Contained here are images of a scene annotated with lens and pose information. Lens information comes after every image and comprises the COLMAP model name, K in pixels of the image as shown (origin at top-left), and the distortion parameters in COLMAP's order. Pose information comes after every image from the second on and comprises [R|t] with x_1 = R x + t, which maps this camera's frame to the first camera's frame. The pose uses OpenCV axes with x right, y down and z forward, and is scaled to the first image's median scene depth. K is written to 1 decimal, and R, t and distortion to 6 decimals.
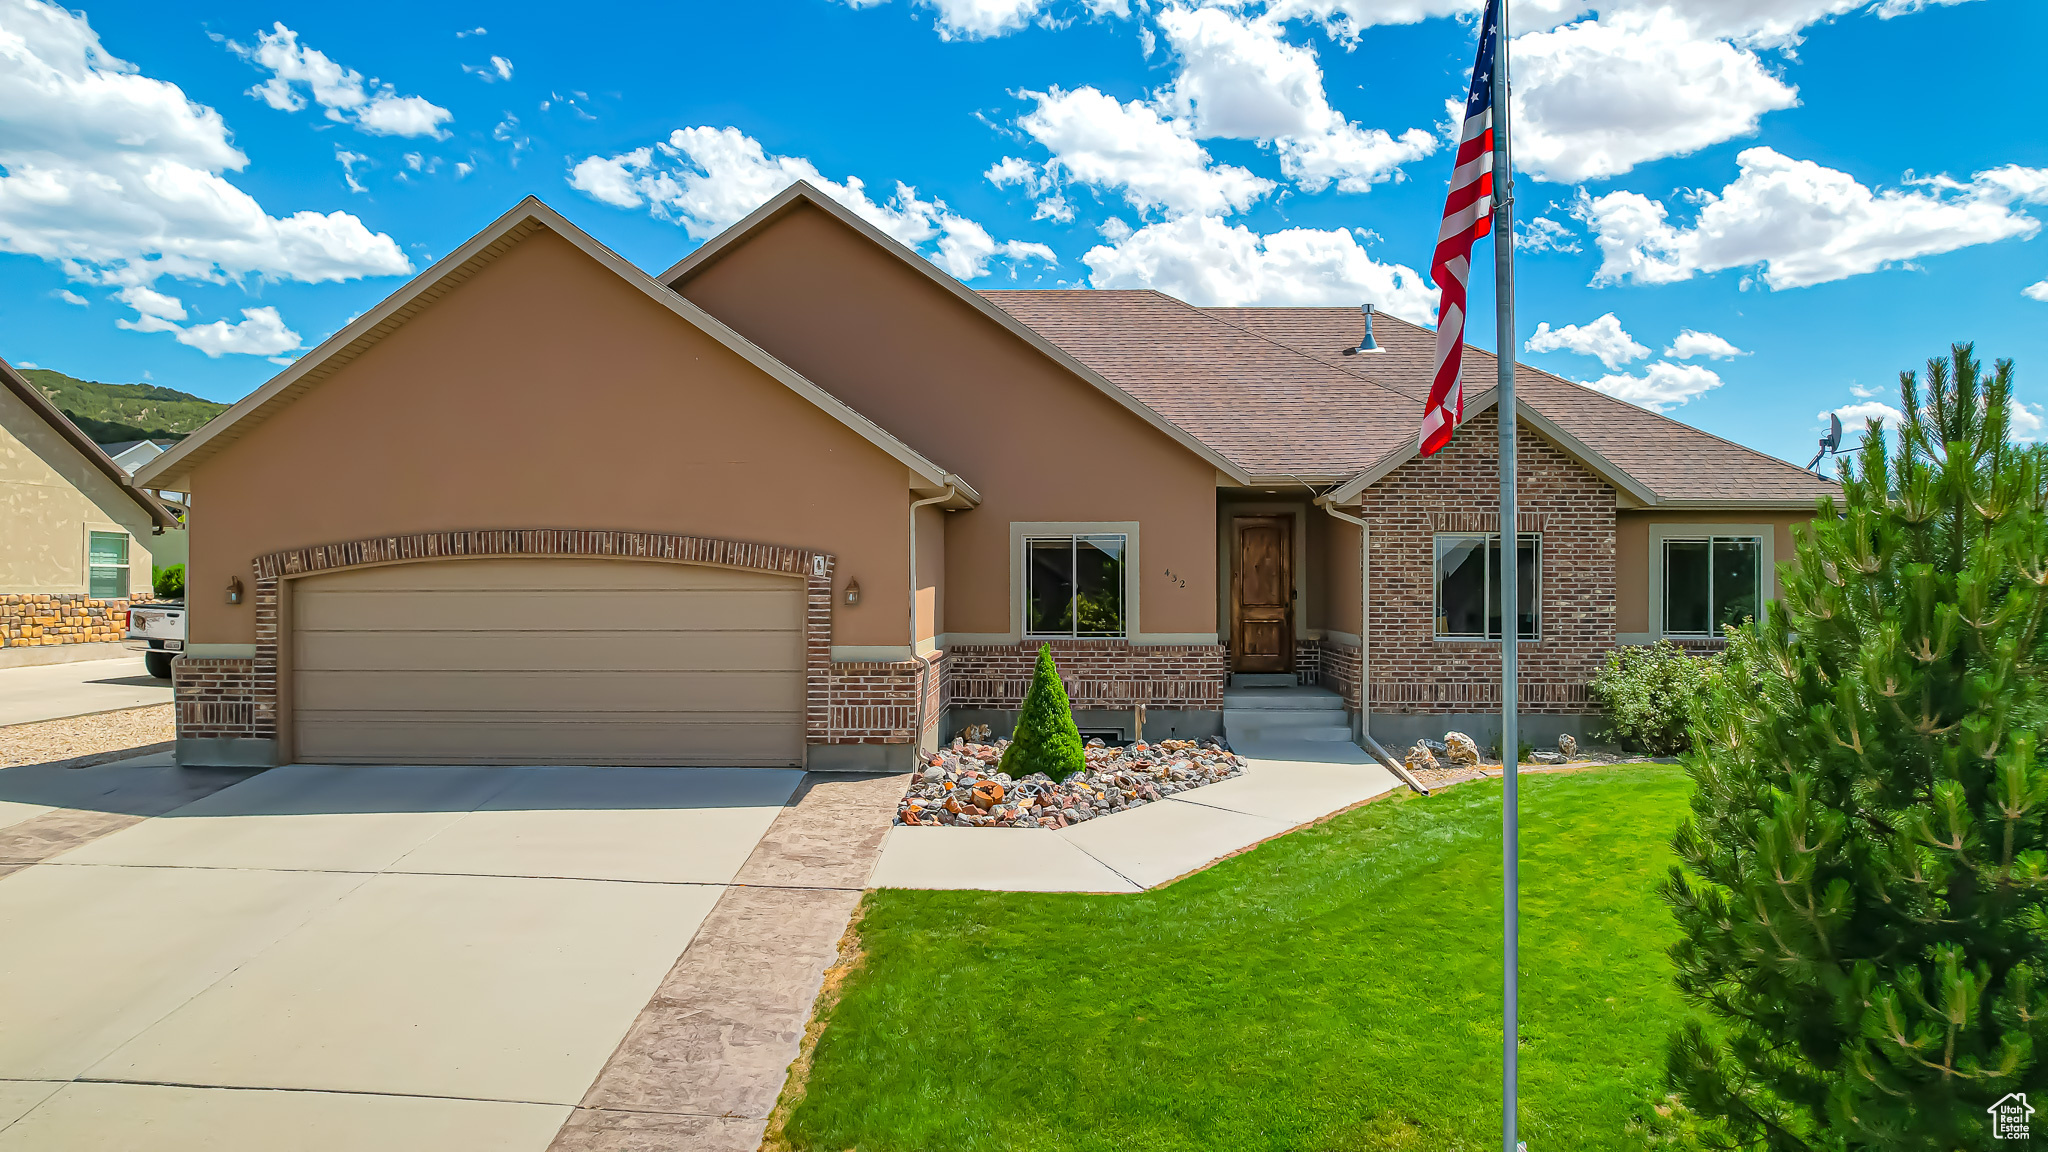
lens RADIAL K [[1342.7, 0, 1016.7], [0, 1342.7, 578.7], [0, 0, 1]] dist [-0.088669, 0.078452]
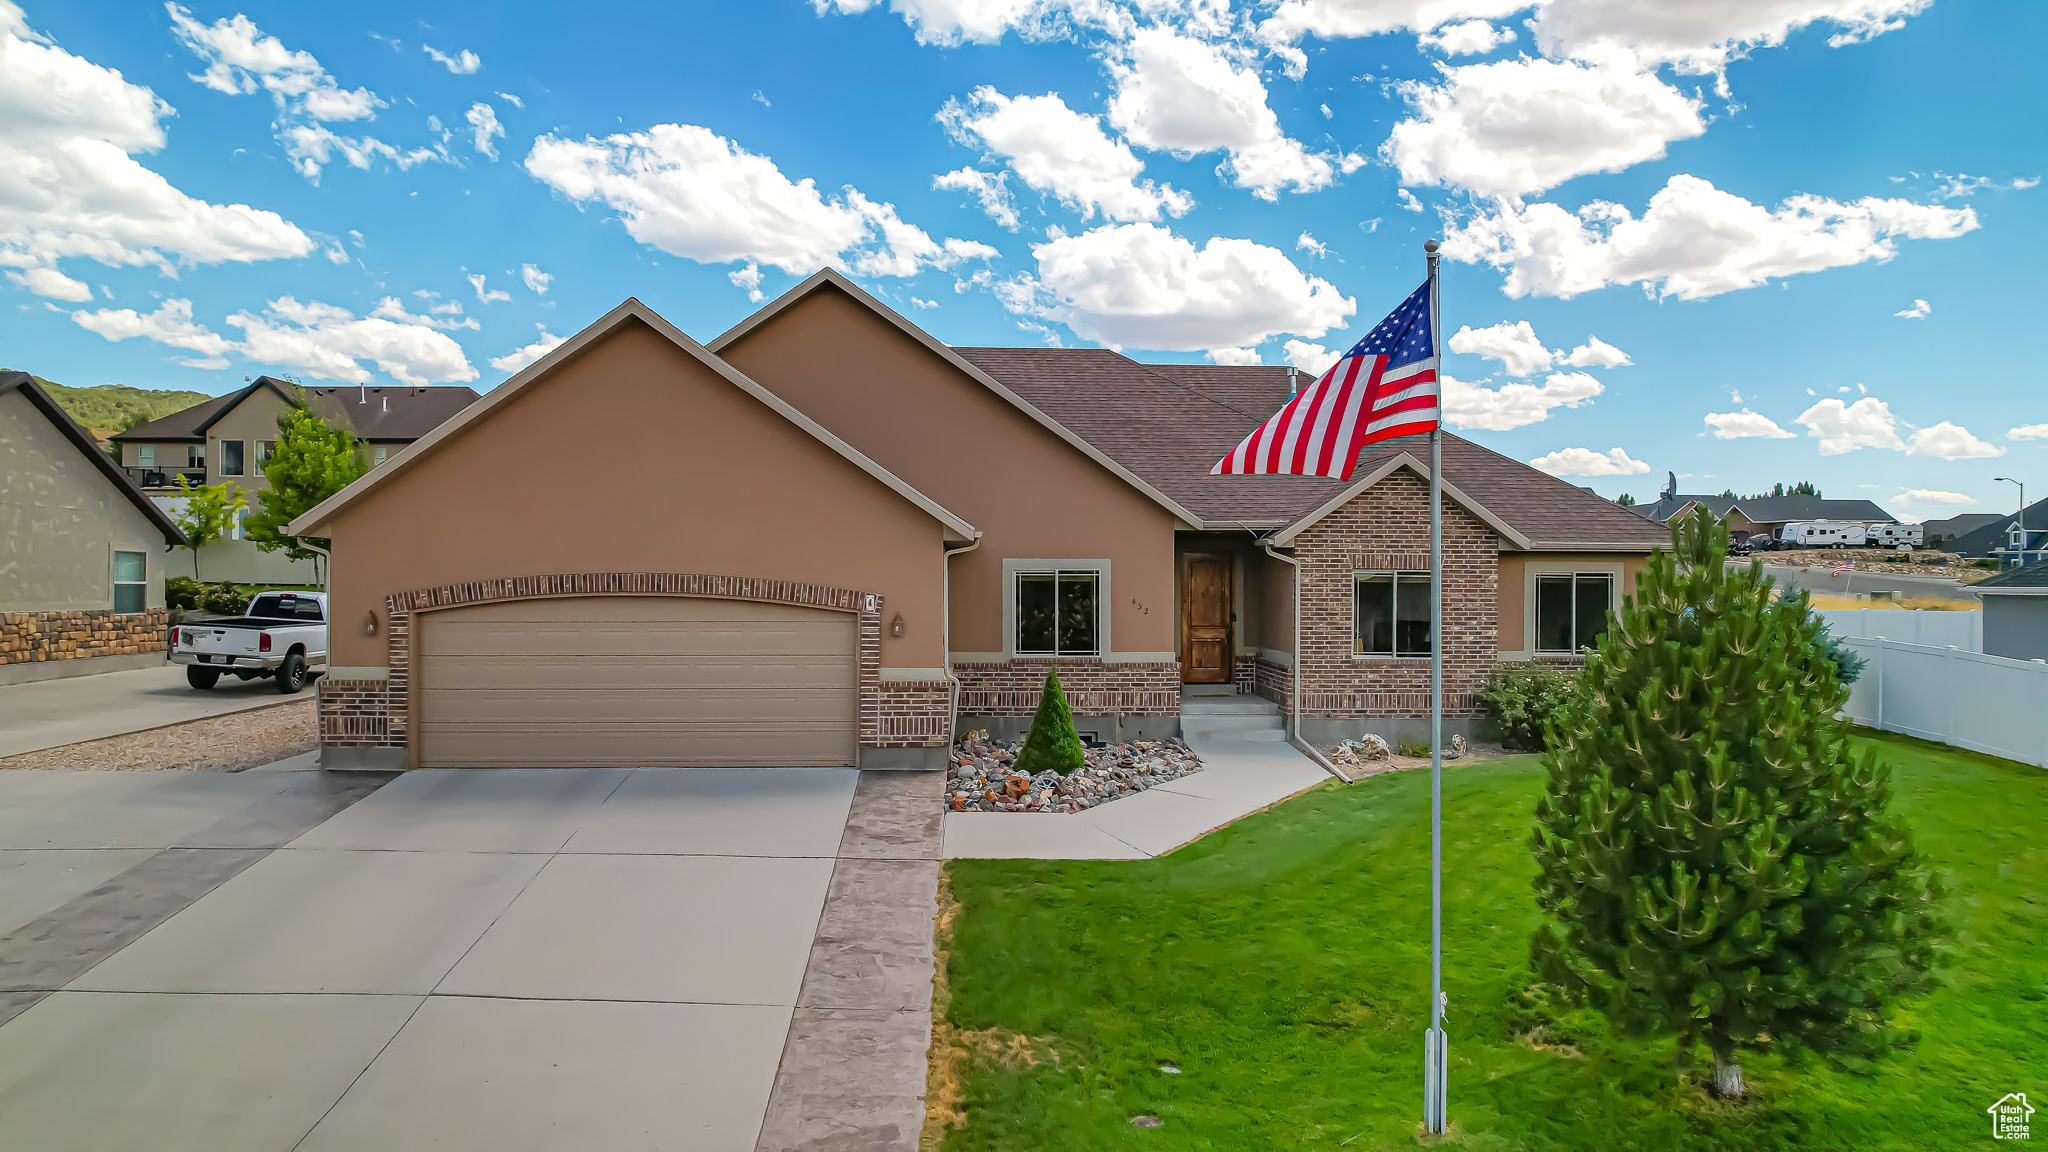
lens RADIAL K [[1317.6, 0, 1022.7], [0, 1317.6, 579.4], [0, 0, 1]] dist [-0.086121, 0.076953]
pose [[0.997066, 0.002257, 0.076516, -0.103864], [-0.002352, 0.999997, 0.001156, -0.034675], [-0.076513, -0.001333, 0.997068, -0.226845]]
